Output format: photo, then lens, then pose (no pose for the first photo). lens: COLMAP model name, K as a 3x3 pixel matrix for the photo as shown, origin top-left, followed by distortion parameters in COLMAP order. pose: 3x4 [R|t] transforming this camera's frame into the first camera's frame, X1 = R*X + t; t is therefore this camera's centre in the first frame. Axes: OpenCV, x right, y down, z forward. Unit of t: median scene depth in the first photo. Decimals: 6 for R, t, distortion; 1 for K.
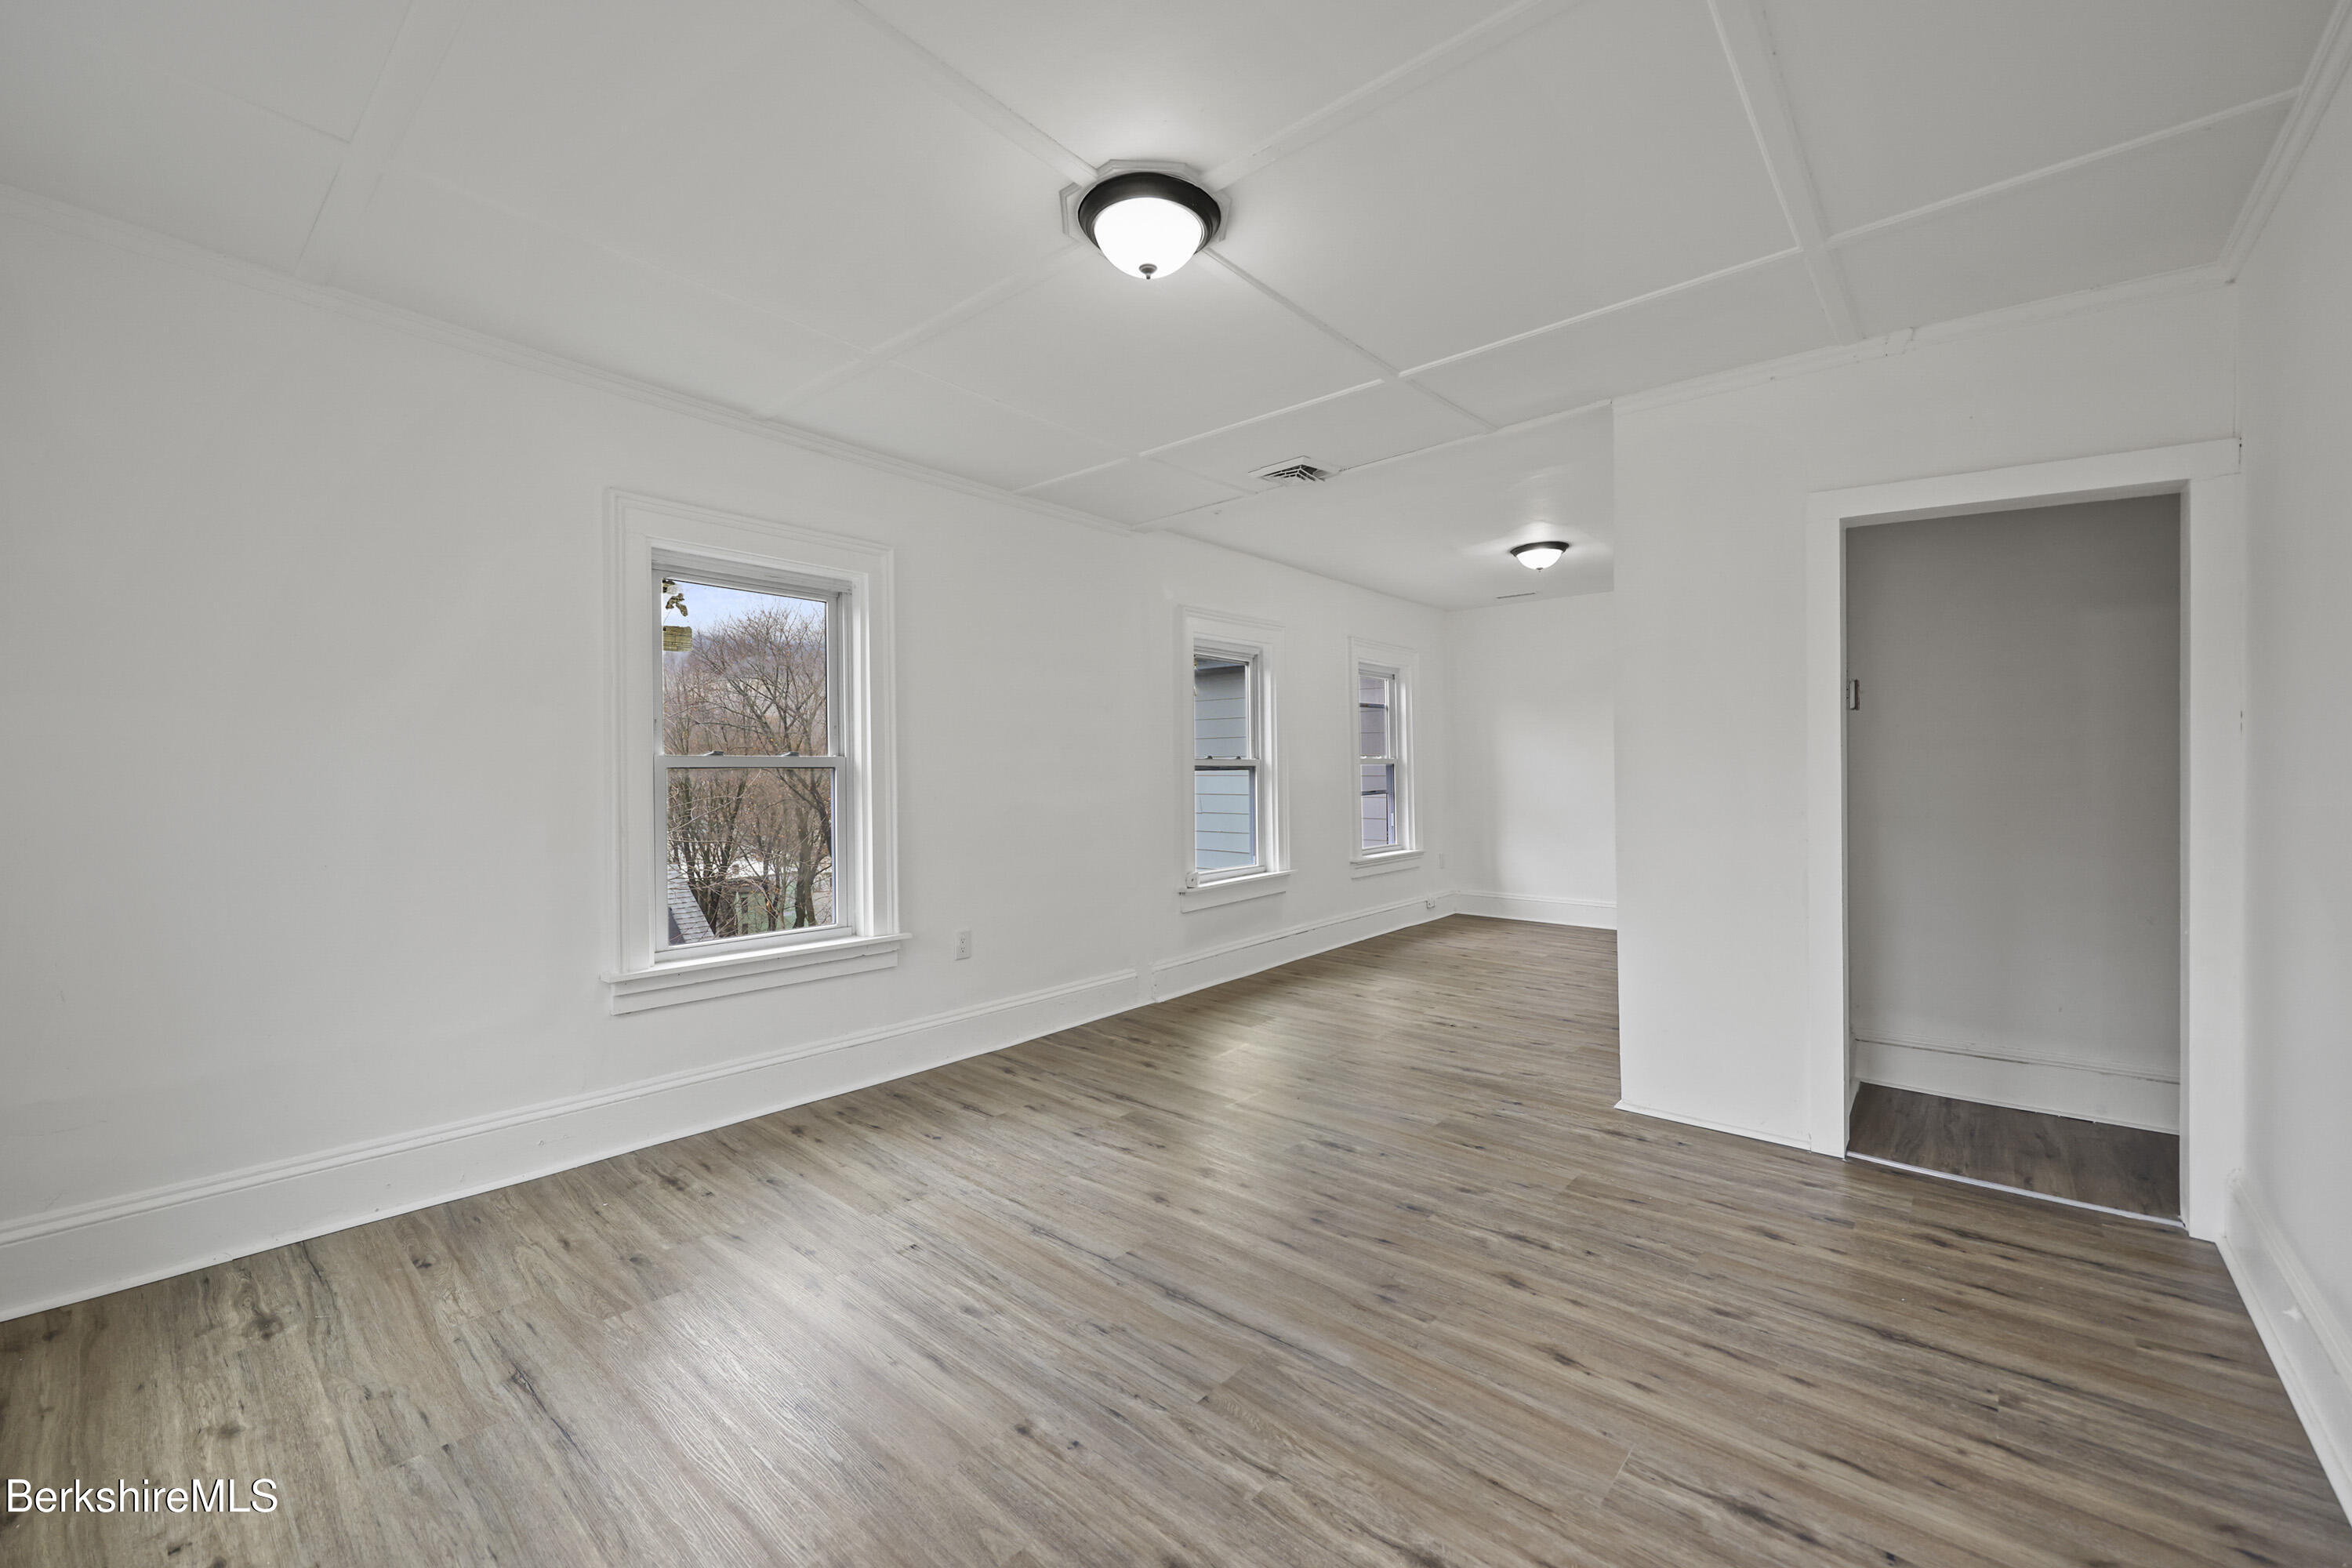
lens RADIAL K [[958.1, 0, 1168.6], [0, 958.1, 775.0], [0, 0, 1]] dist [0.004538, 0.000302]
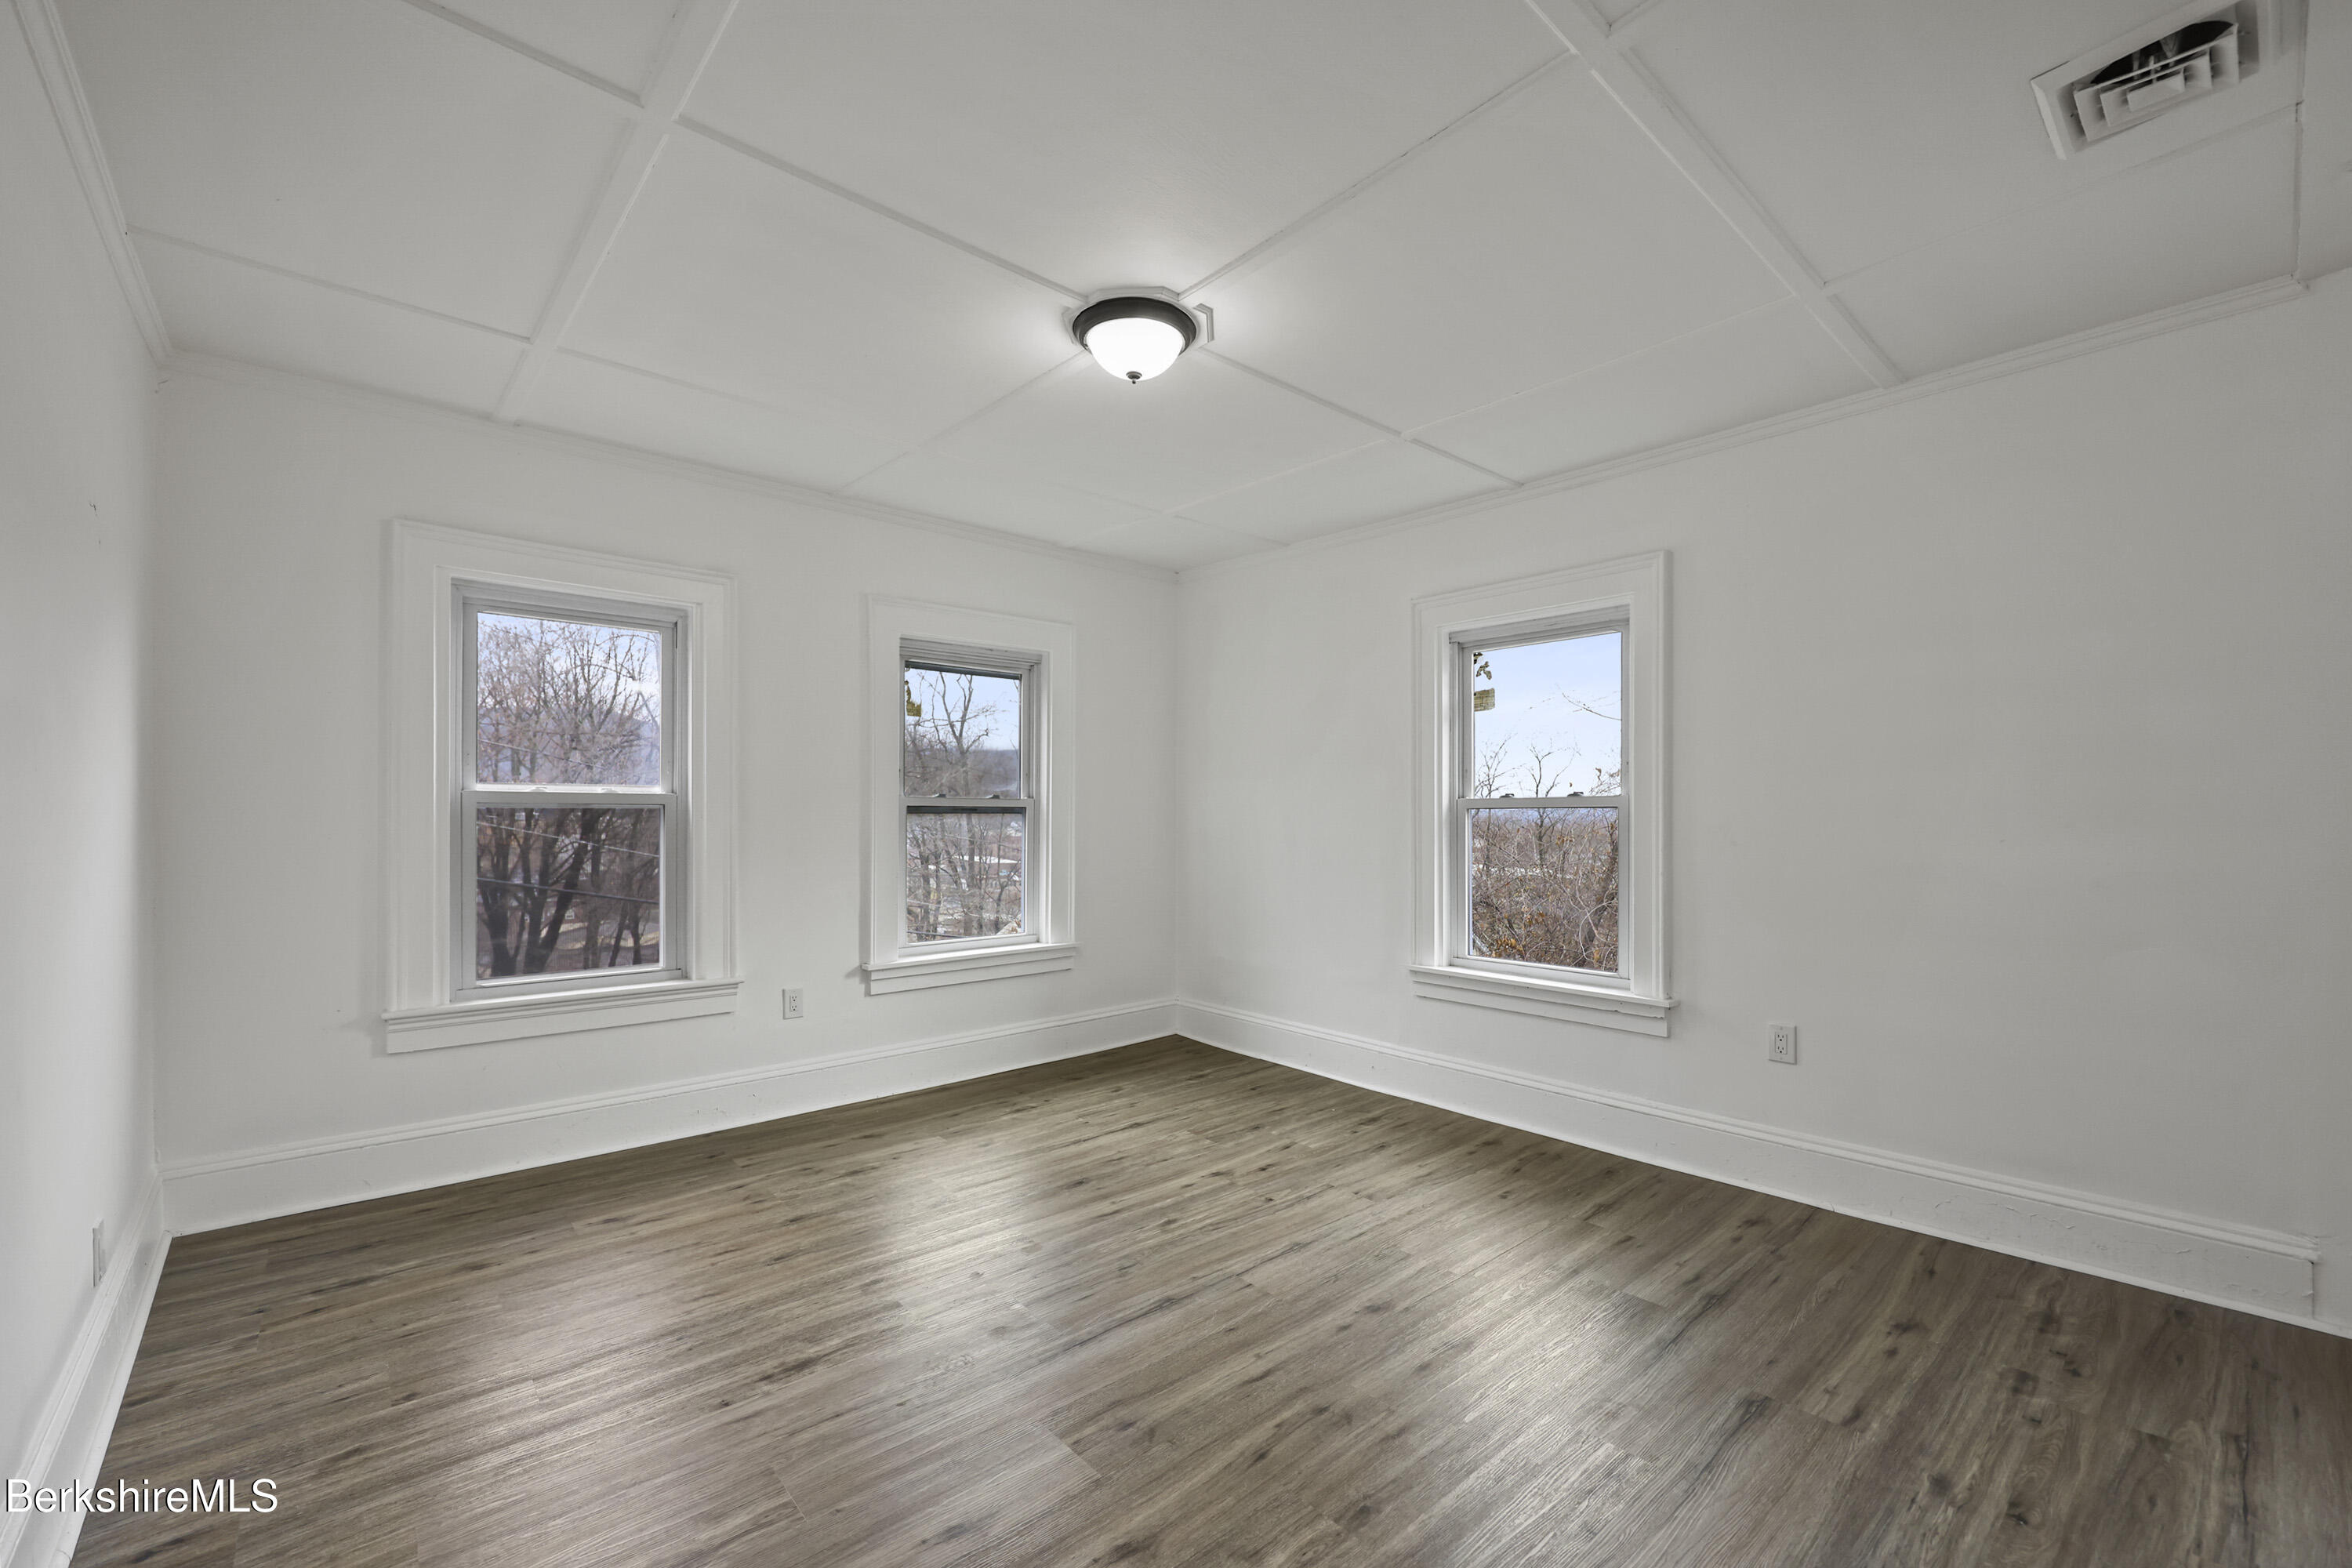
lens RADIAL K [[958.1, 0, 1168.5], [0, 958.1, 807.9], [0, 0, 1]] dist [0.004538, 0.000302]
pose [[-0.138308, -0.006053, -0.990371, 0.802006], [0.000918, 0.999980, -0.006240, -0.001180], [0.990389, -0.001773, -0.138300, 0.863259]]
